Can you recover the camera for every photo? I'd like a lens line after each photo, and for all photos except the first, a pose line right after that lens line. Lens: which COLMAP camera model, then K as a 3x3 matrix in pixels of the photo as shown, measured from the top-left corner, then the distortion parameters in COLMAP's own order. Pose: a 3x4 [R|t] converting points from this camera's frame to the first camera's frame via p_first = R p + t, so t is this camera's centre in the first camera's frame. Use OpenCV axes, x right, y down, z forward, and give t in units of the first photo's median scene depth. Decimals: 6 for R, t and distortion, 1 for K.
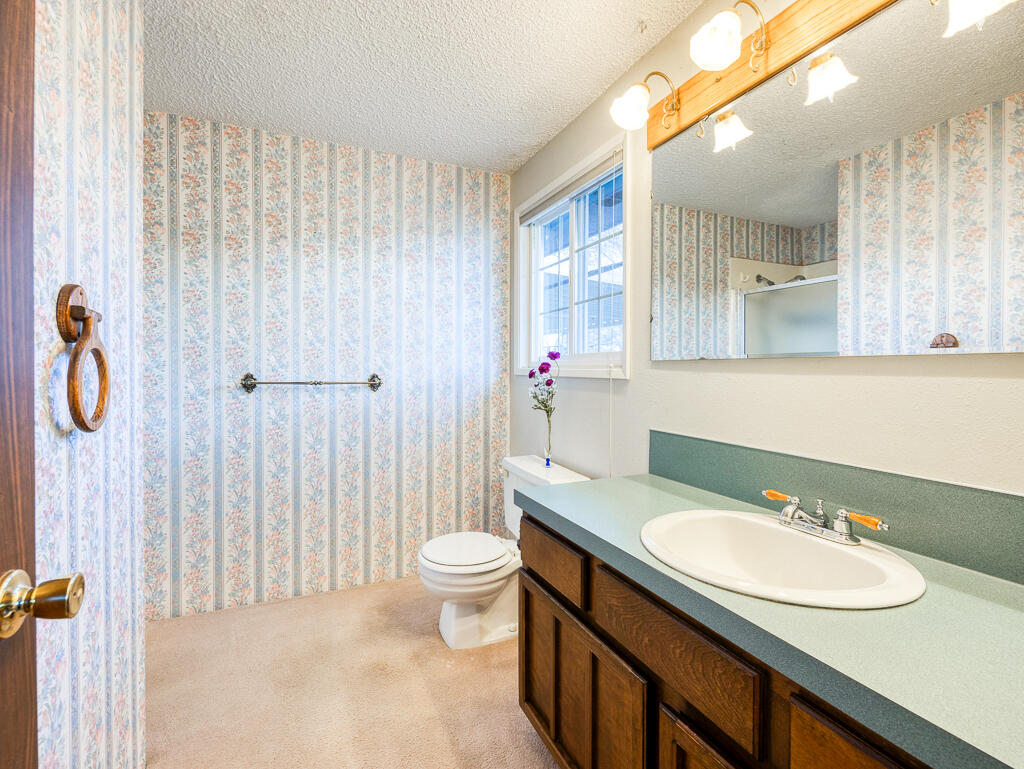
lens RADIAL K [[450.4, 0, 510.4], [0, 450.4, 375.6], [0, 0, 1]] dist [-0.001899, 0.000215]
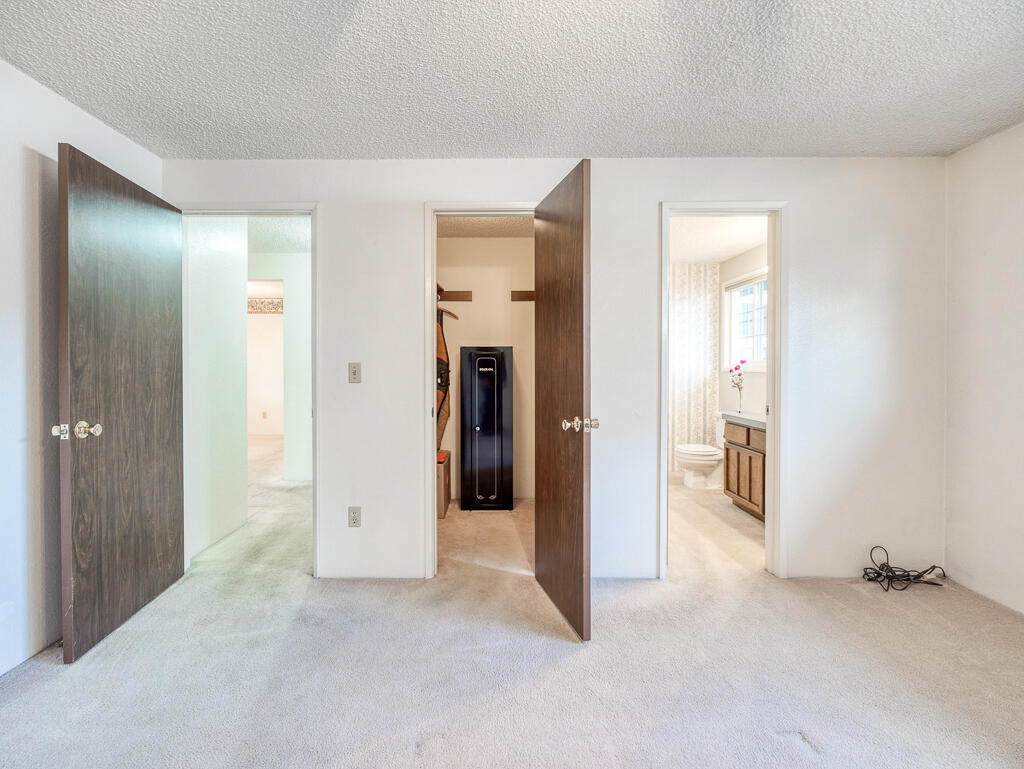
lens RADIAL K [[450.4, 0, 497.6], [0, 450.4, 369.1], [0, 0, 1]] dist [-0.001899, 0.000215]
pose [[0.901552, 0.001774, -0.432667, -0.025467], [-0.006399, 0.999937, -0.009235, 0.015573], [0.432623, 0.011094, 0.901506, -1.362040]]
